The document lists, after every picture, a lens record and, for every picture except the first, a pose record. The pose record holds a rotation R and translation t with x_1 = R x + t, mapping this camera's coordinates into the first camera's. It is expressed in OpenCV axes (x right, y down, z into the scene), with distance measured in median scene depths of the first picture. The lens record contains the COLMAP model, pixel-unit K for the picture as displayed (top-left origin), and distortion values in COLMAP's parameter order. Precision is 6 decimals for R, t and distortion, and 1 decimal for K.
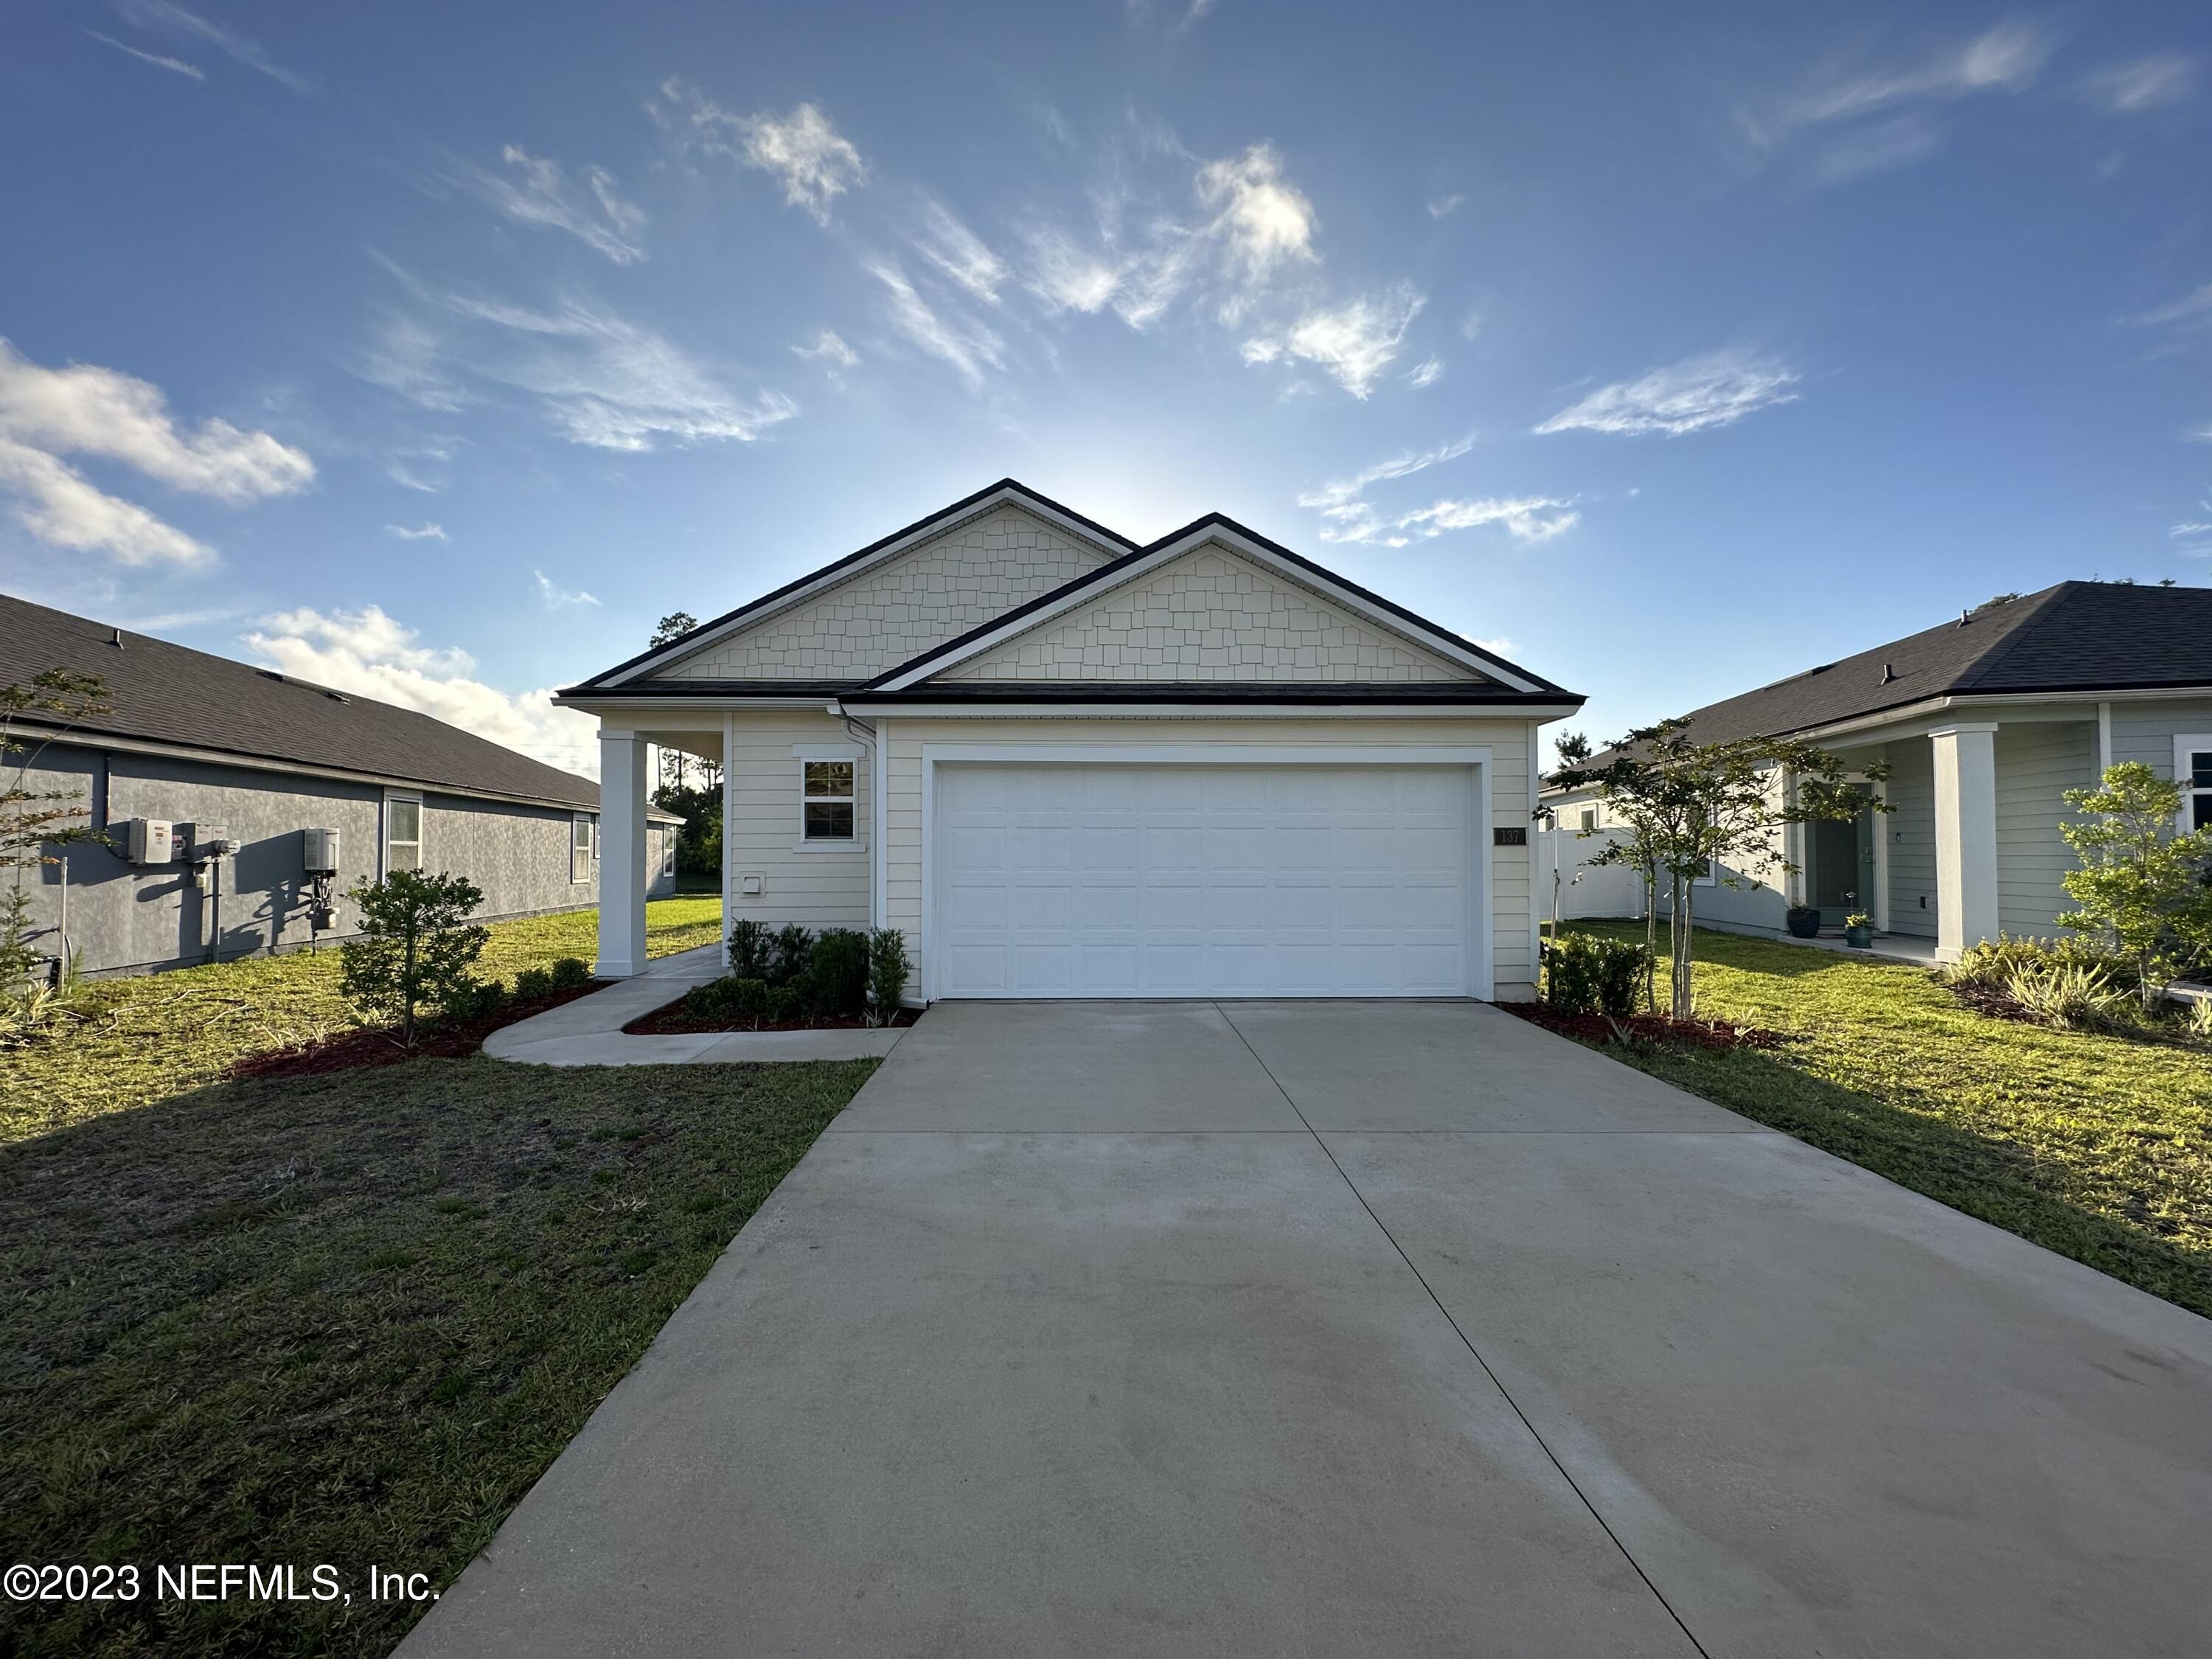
lens RADIAL K [[885.8, 0, 1111.9], [0, 885.8, 836.4], [0, 0, 1]] dist [-0.004021, 0.000211]
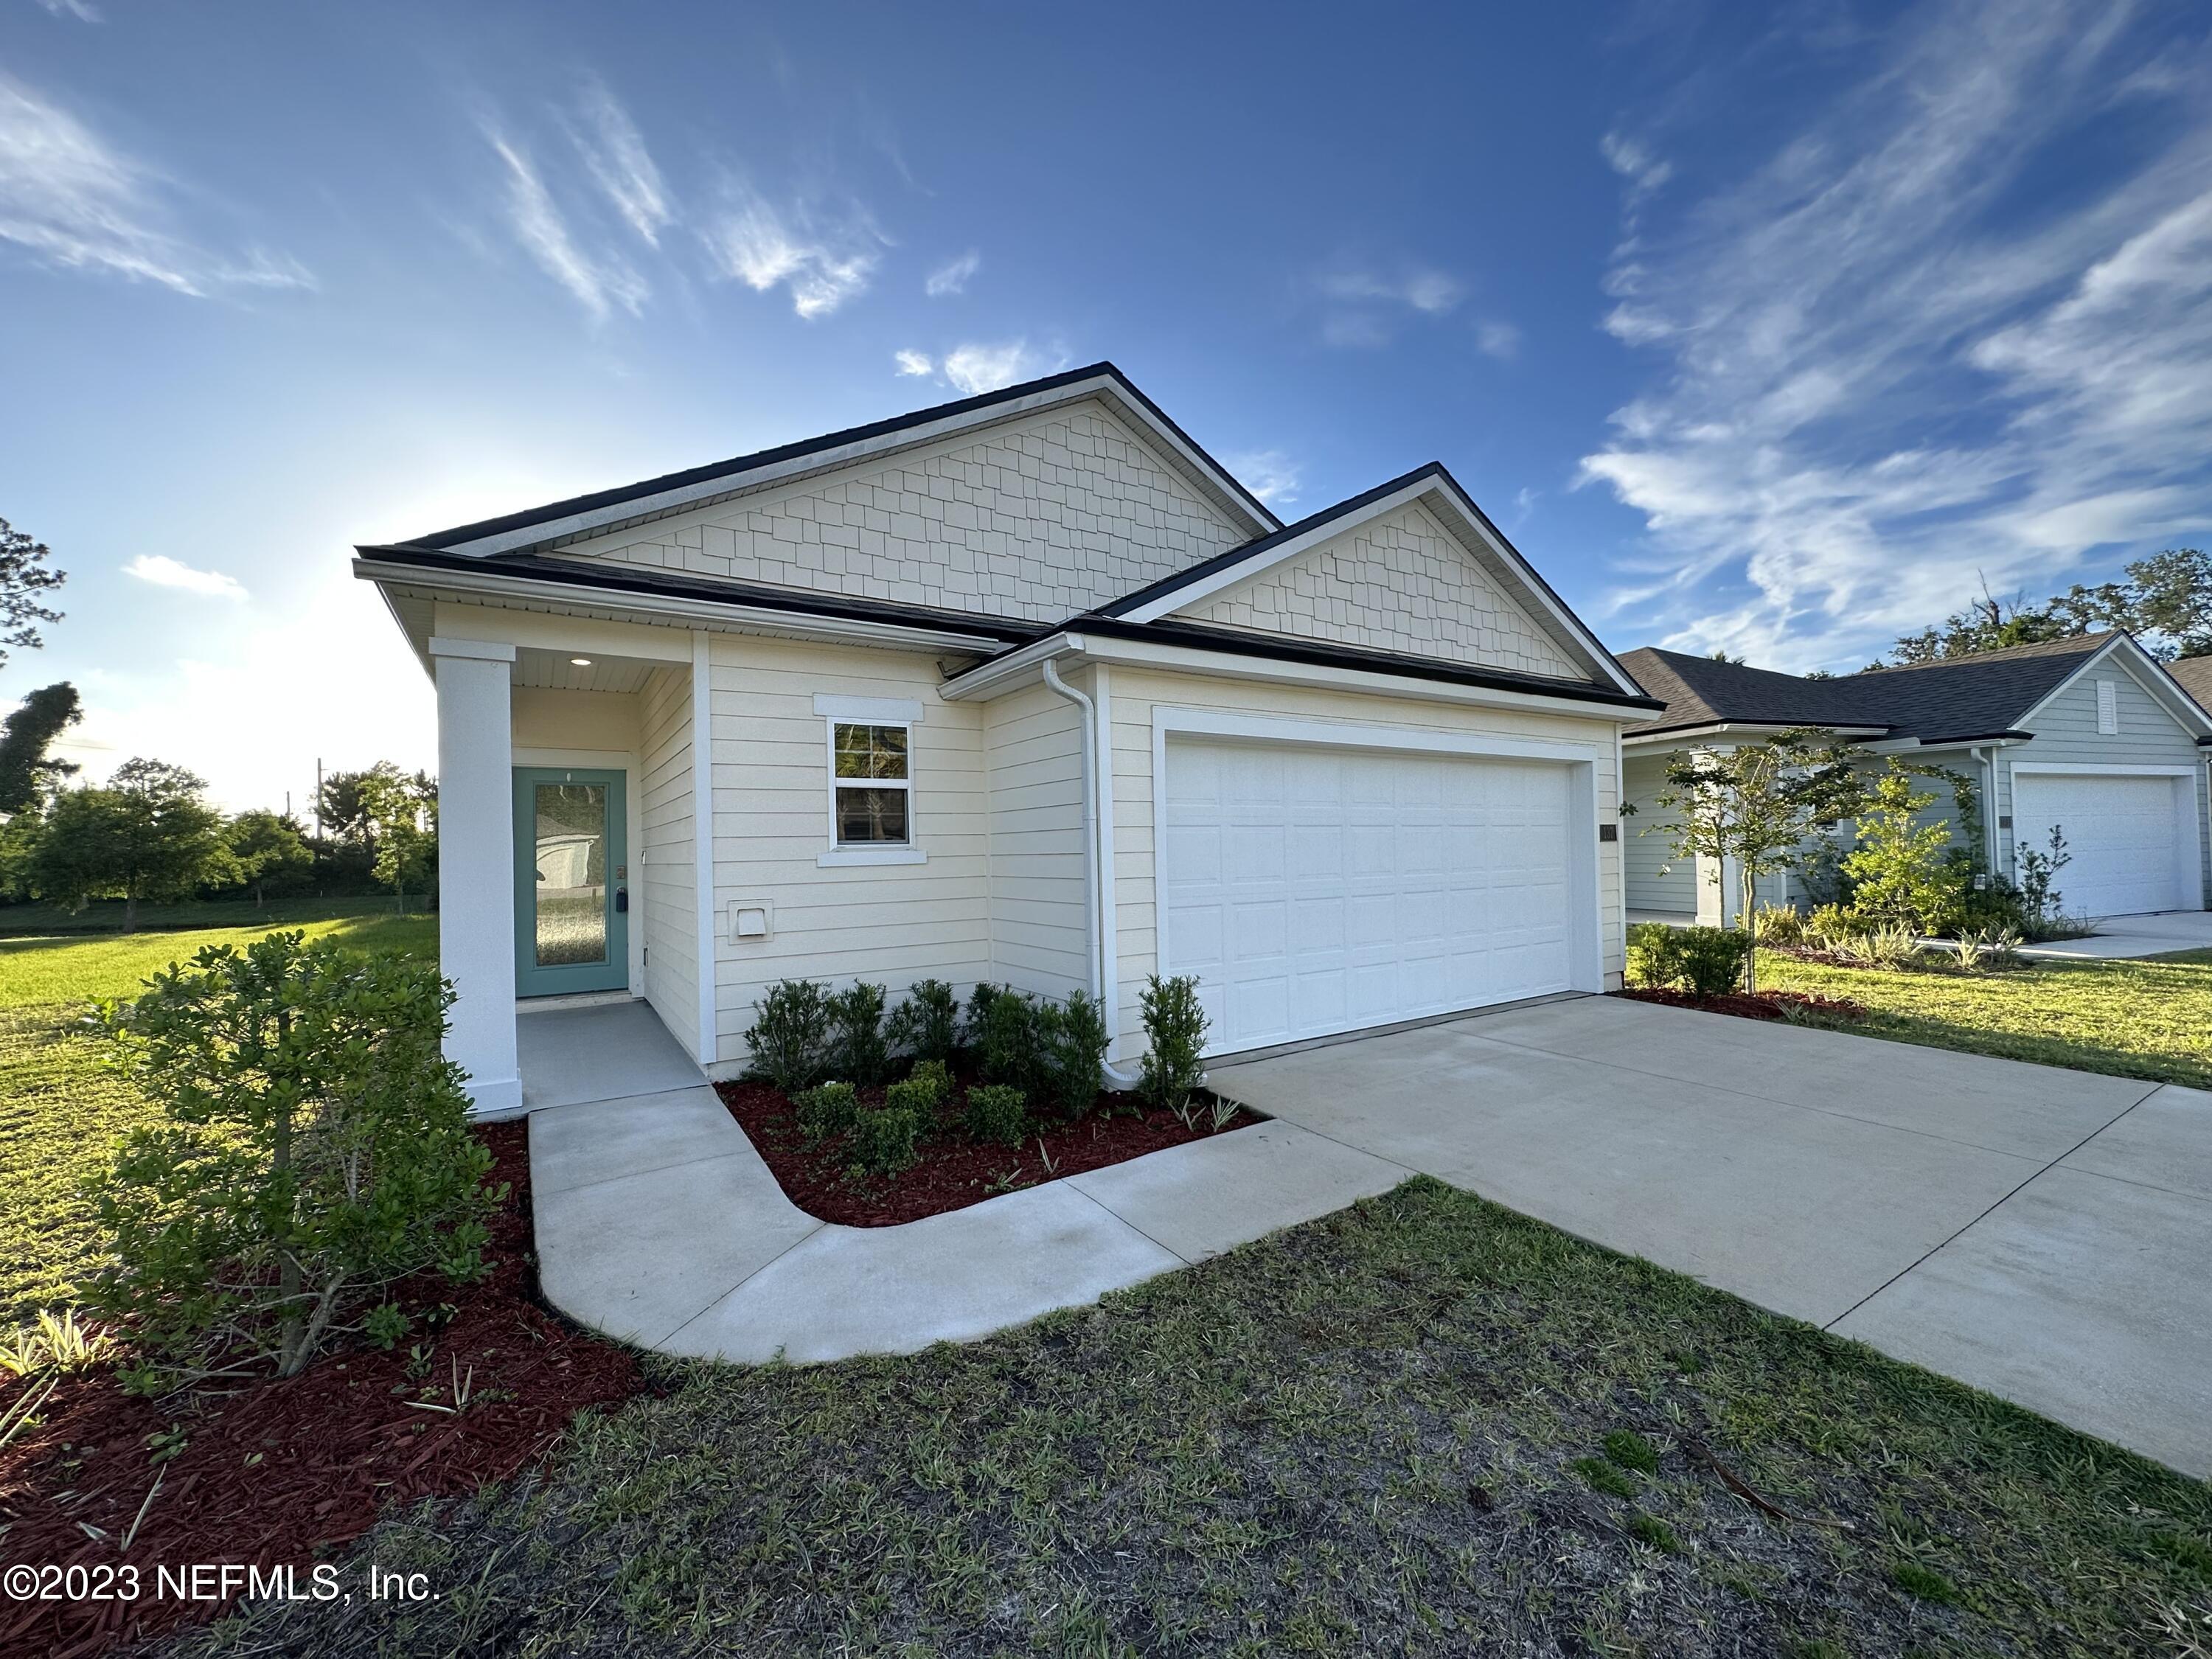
lens RADIAL K [[885.8, 0, 1108.1], [0, 885.8, 826.3], [0, 0, 1]] dist [-0.004021, 0.000211]
pose [[0.855136, -0.002334, 0.518398, -0.508064], [0.007559, 0.999940, -0.007968, -0.003068], [-0.518348, 0.010733, 0.855102, 0.356413]]
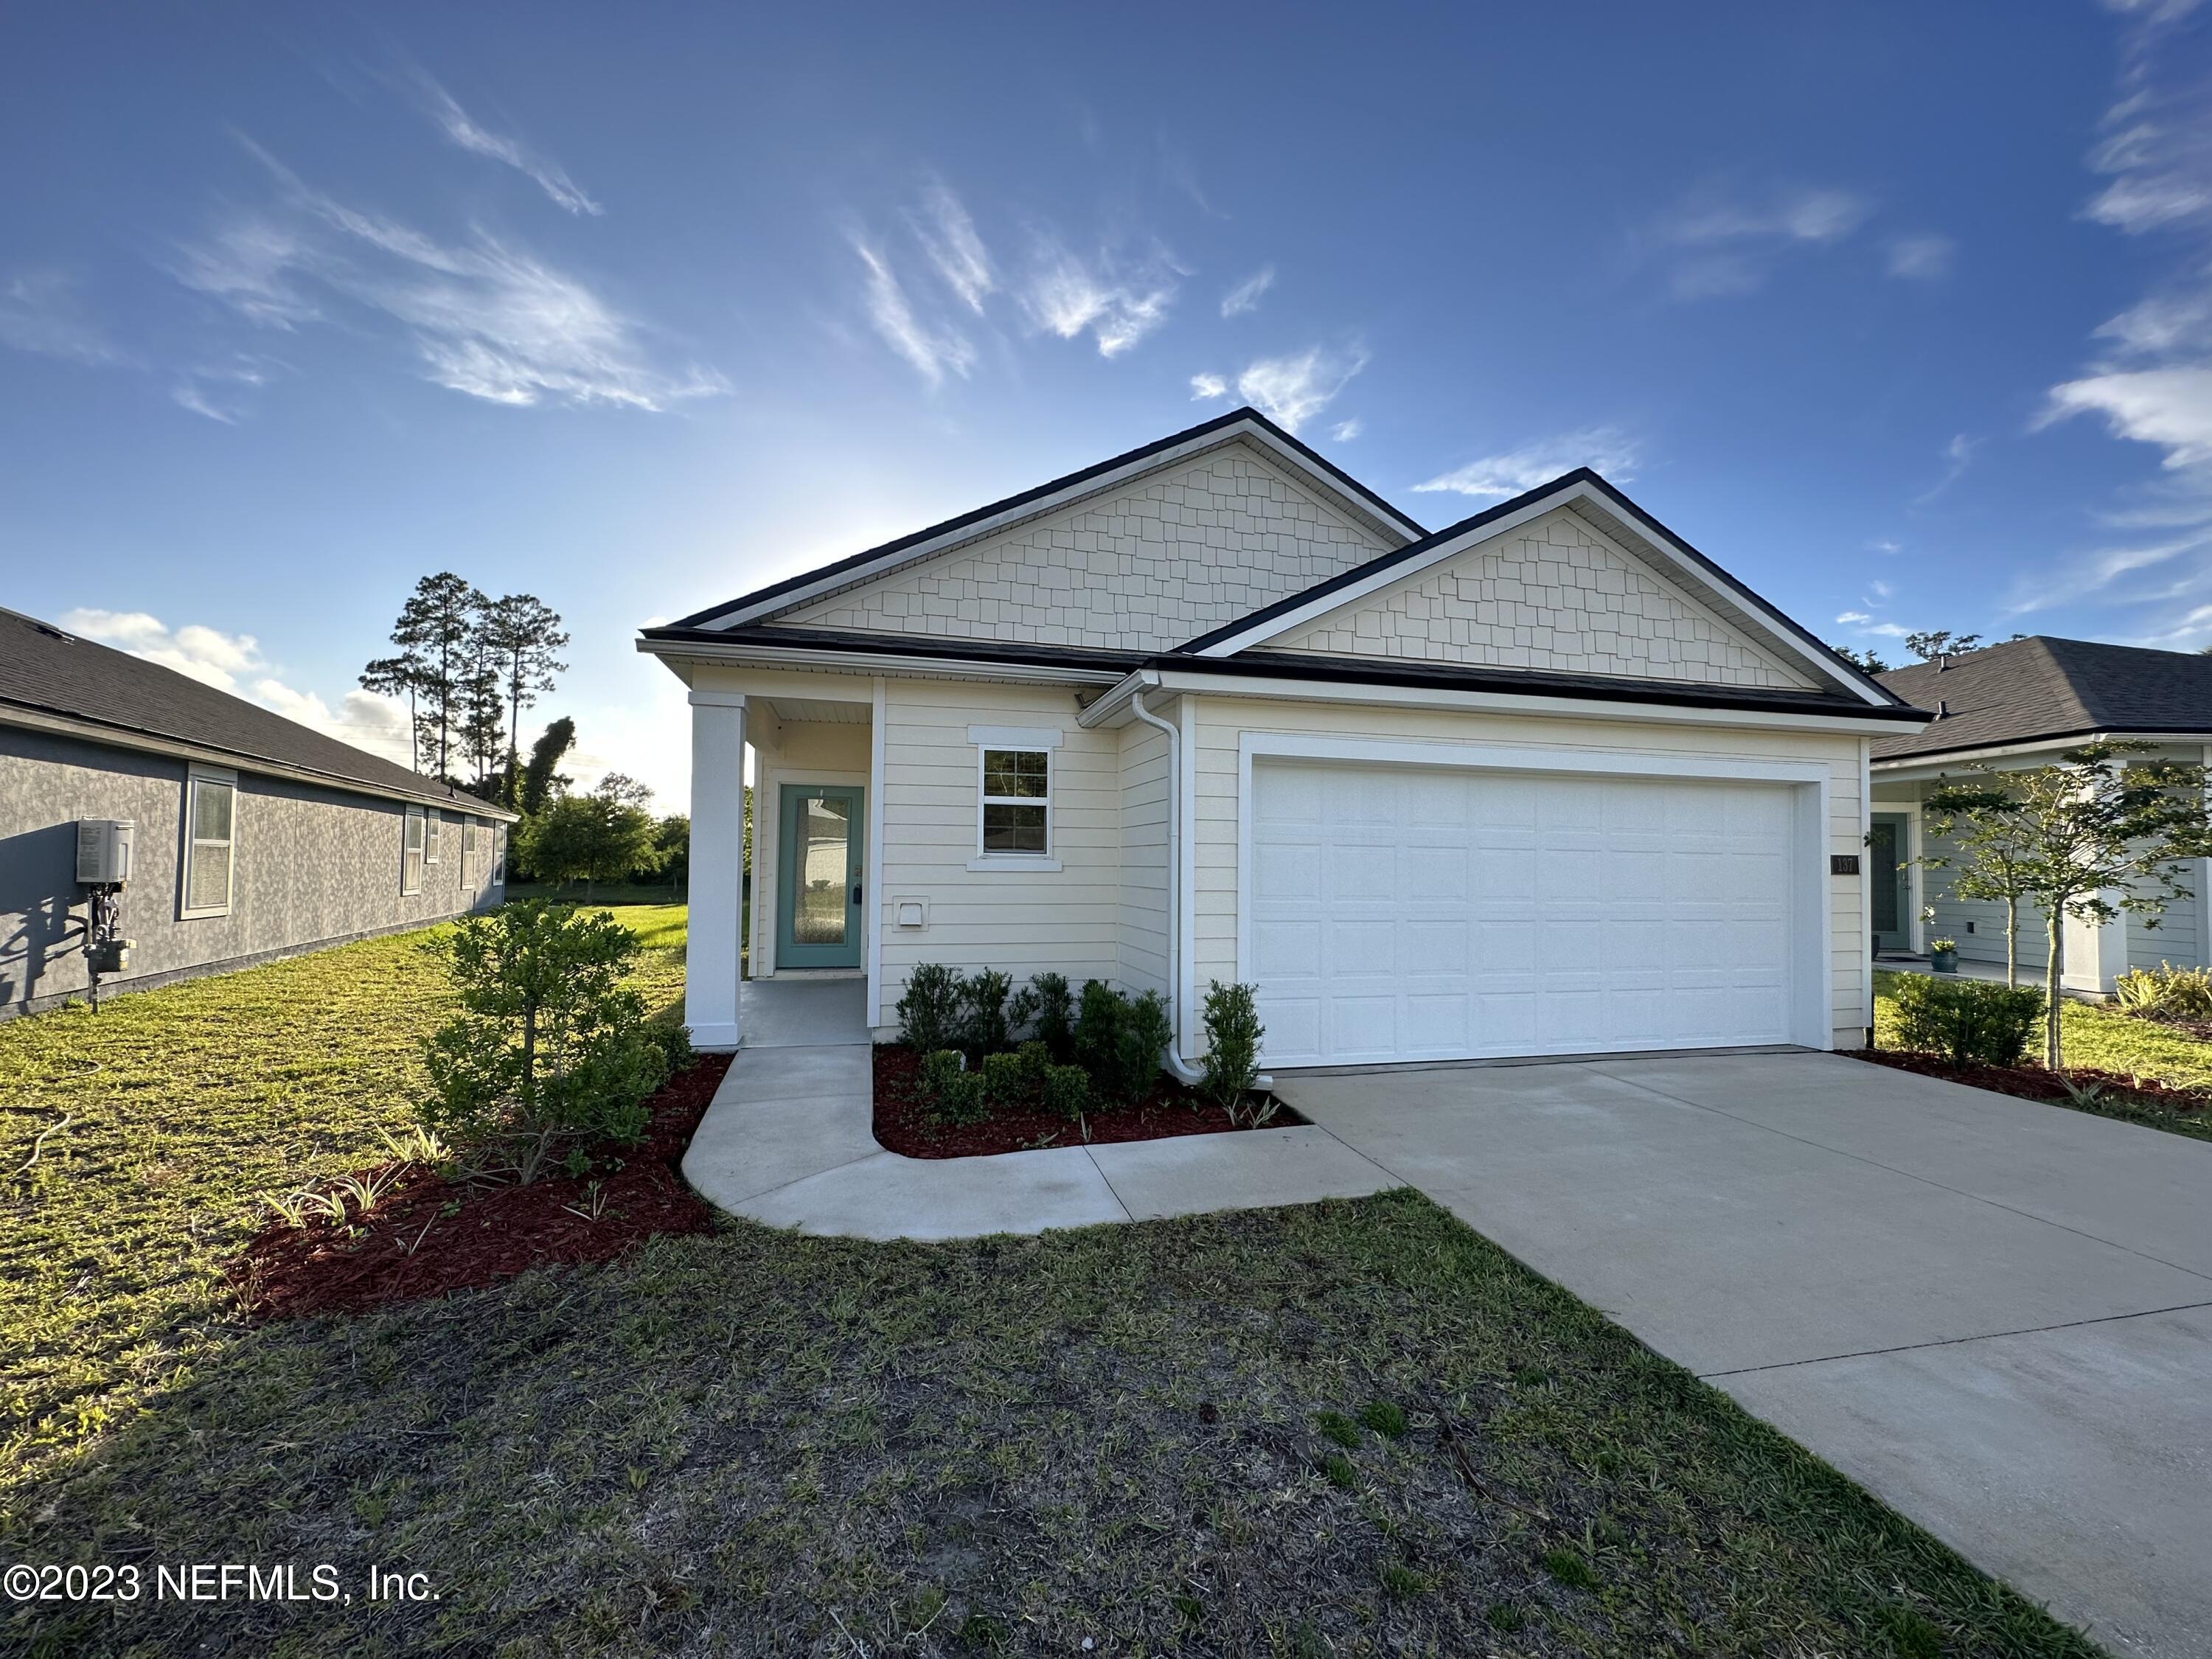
lens RADIAL K [[885.8, 0, 1105.9], [0, 885.8, 832.7], [0, 0, 1]] dist [-0.004021, 0.000211]
pose [[0.975681, 0.021446, 0.218143, -0.408445], [-0.018791, 0.999722, -0.014239, -0.005105], [-0.218388, 0.009794, 0.975813, 0.248297]]
